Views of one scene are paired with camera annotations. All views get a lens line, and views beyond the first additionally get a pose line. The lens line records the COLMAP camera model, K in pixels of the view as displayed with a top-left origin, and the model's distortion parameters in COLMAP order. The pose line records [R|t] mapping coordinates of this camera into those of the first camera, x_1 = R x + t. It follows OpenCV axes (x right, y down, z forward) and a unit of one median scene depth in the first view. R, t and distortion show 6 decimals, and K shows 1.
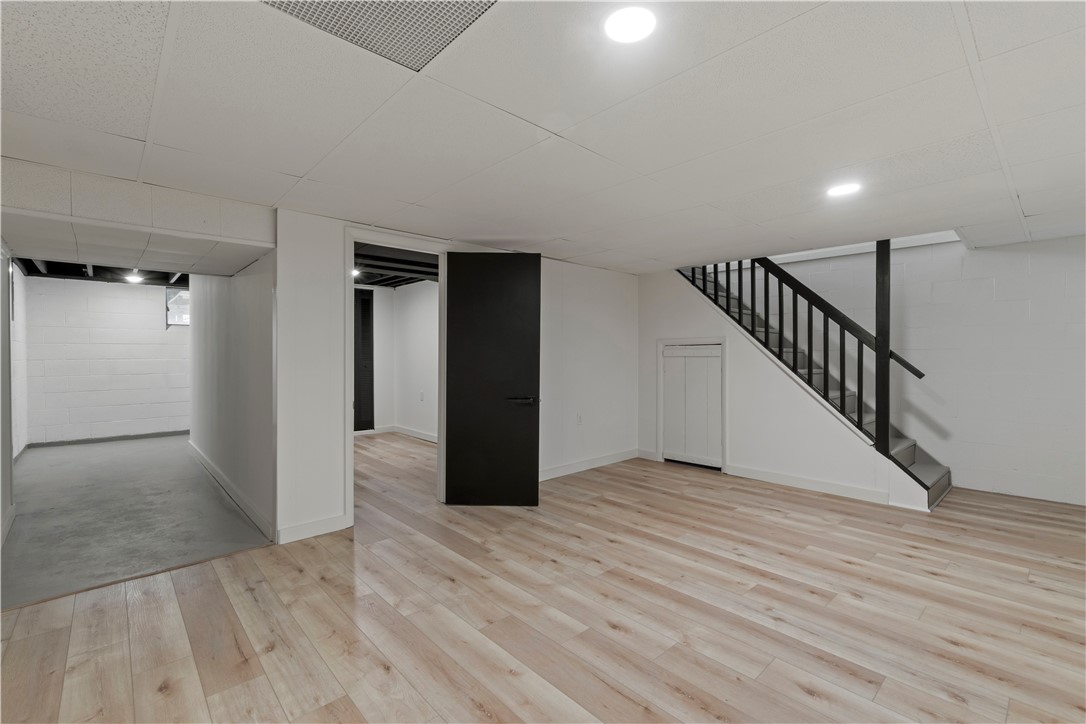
lens RADIAL K [[475.7, 0, 544.5], [0, 475.7, 359.3], [0, 0, 1]] dist [-0.002291, 0.000427]
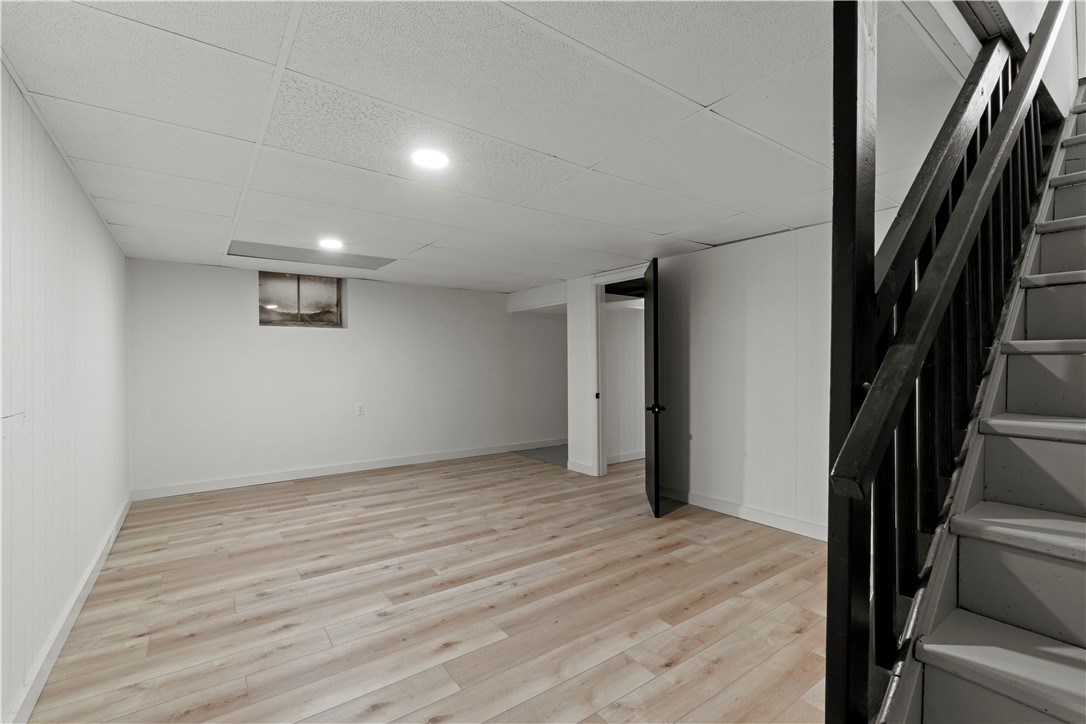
lens RADIAL K [[475.7, 0, 544.5], [0, 475.7, 359.3], [0, 0, 1]] dist [-0.002291, 0.000427]
pose [[-0.108728, -0.004462, -0.994062, 1.337870], [-0.003548, 0.999985, -0.004100, -0.014700], [0.994065, 0.003081, -0.108742, 1.207781]]
